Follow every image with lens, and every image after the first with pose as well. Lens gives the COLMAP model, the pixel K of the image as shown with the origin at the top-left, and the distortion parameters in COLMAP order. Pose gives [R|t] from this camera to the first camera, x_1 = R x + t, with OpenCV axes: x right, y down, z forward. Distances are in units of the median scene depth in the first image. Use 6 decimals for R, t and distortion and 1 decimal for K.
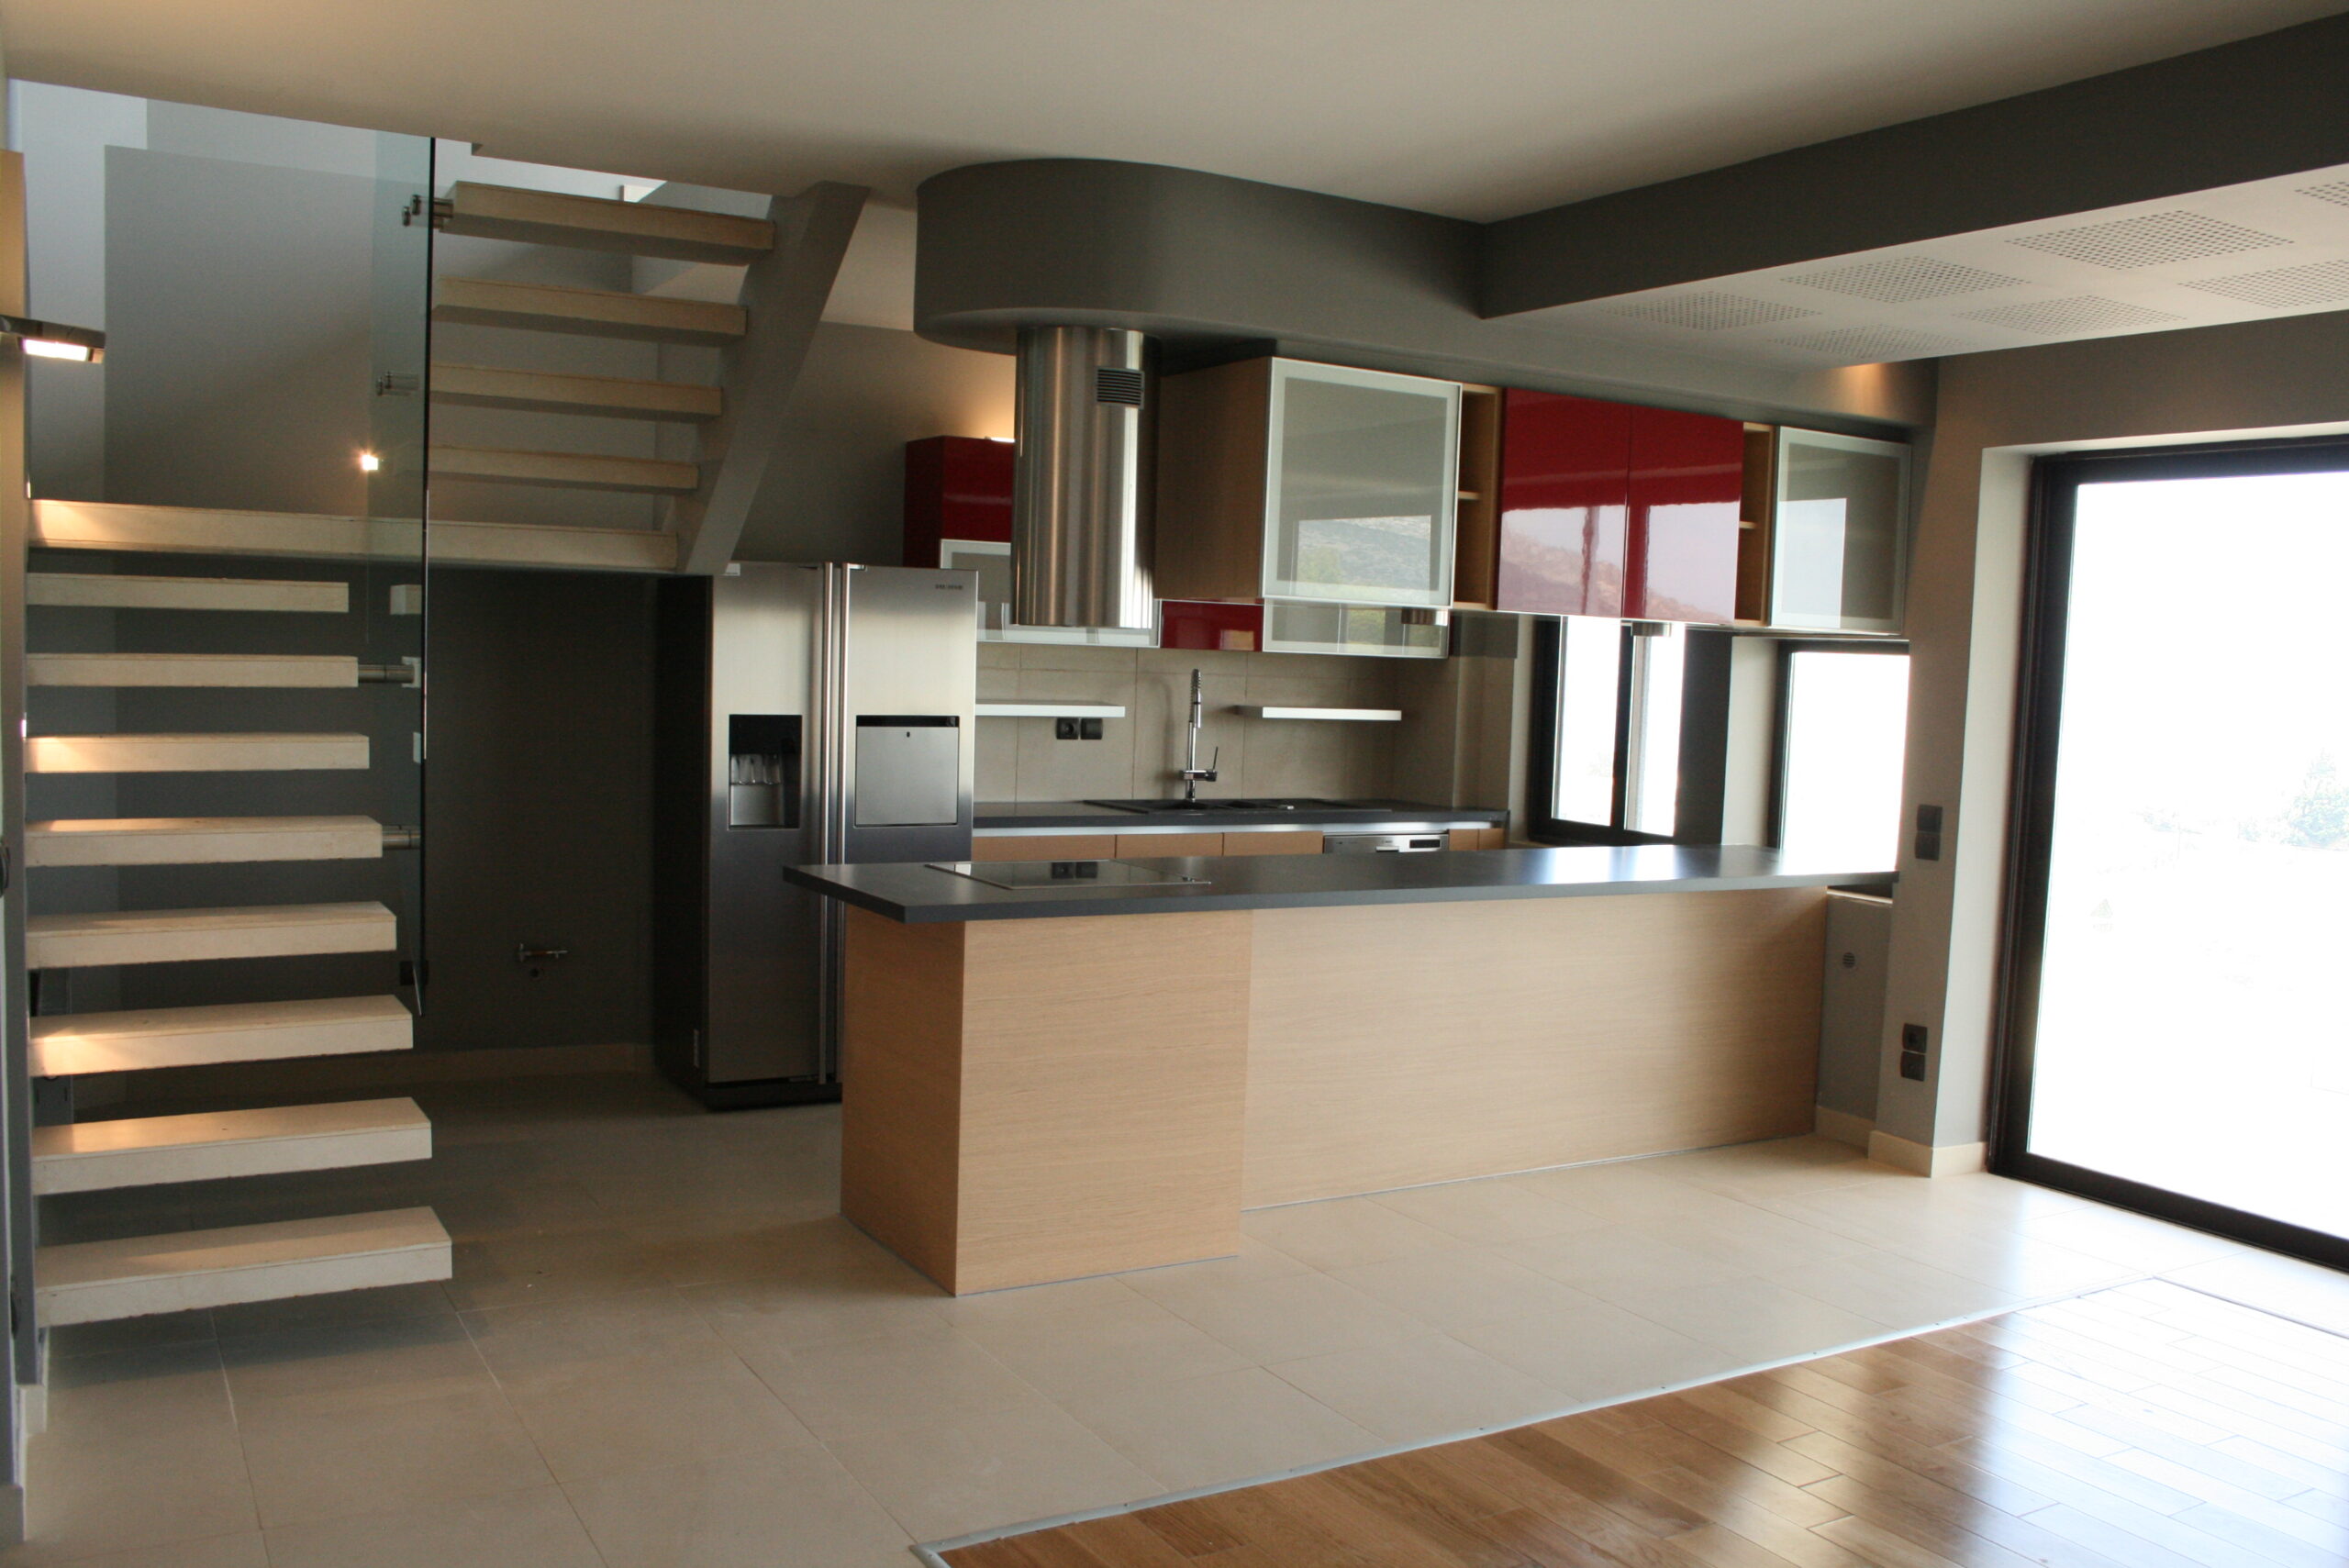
lens RADIAL K [[1992.0, 0, 1171.0], [0, 1992.0, 846.9], [0, 0, 1]] dist [-0.170779, 0.166394]
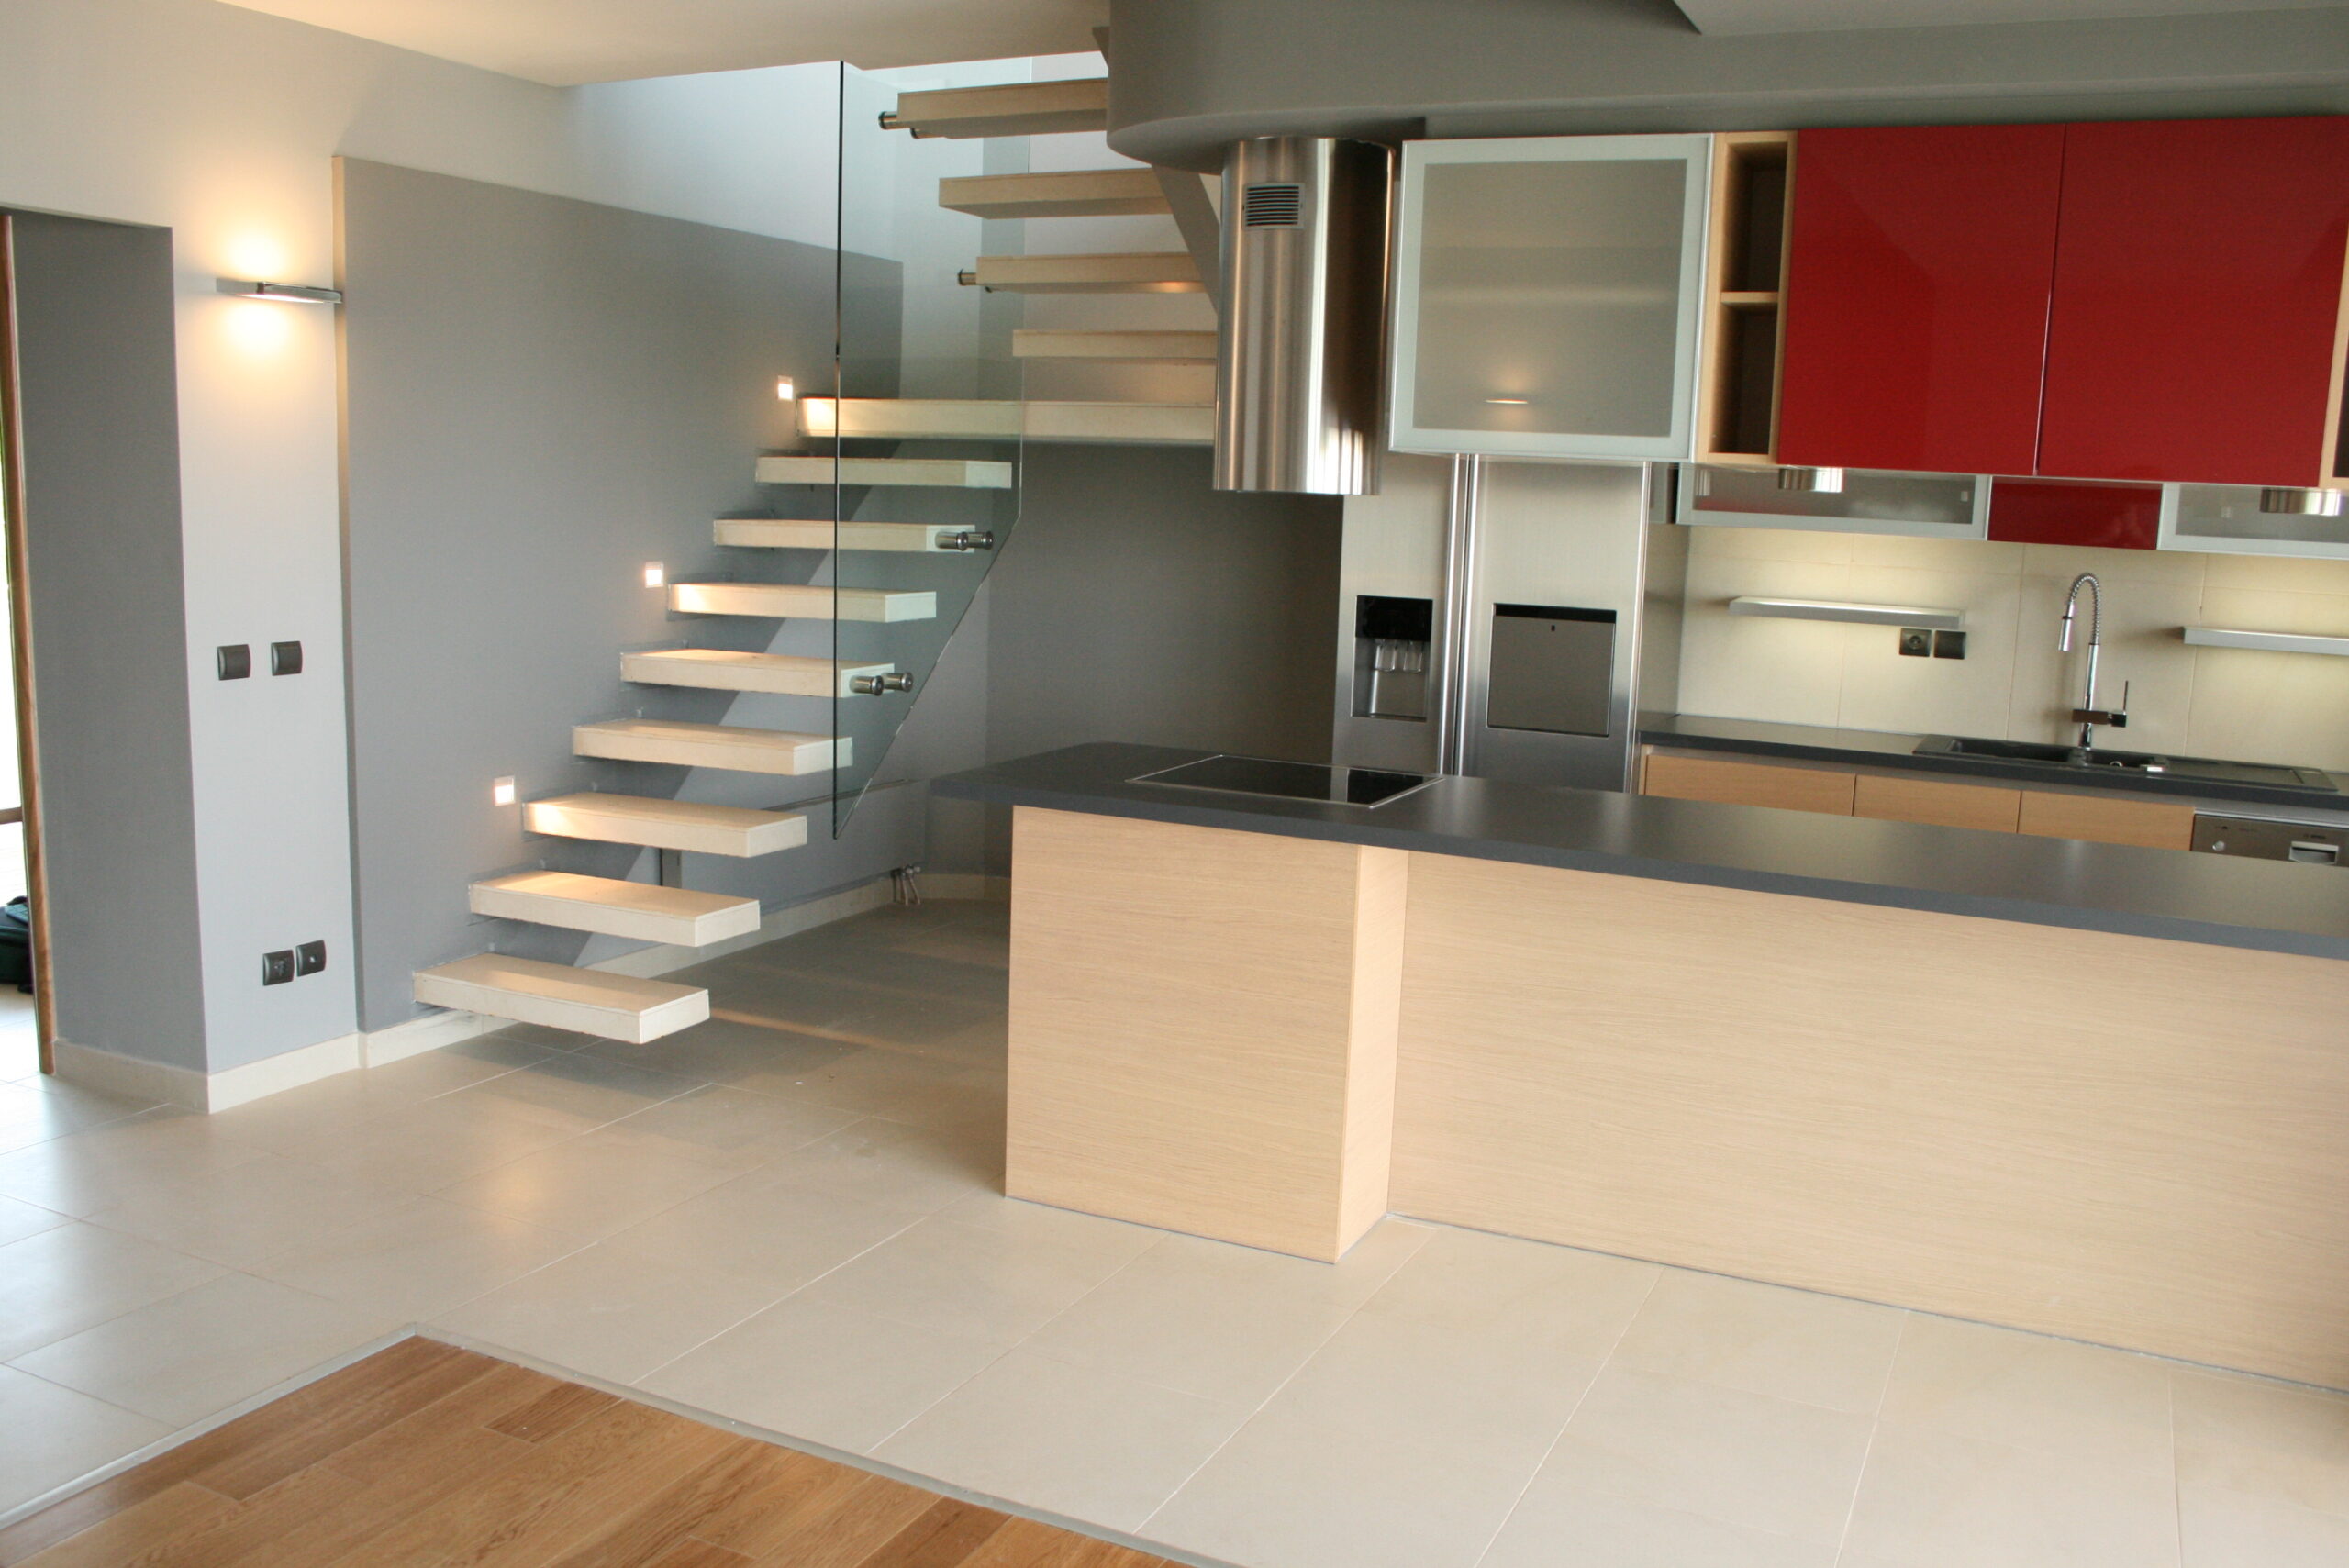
lens RADIAL K [[1969.8, 0, 1174.7], [0, 1969.8, 831.6], [0, 0, 1]] dist [-0.162978, 0.142971]
pose [[0.563047, 0.126298, -0.816717, 0.516991], [-0.095996, 0.991559, 0.087155, -0.028313], [0.820830, 0.029329, 0.570419, 0.392282]]
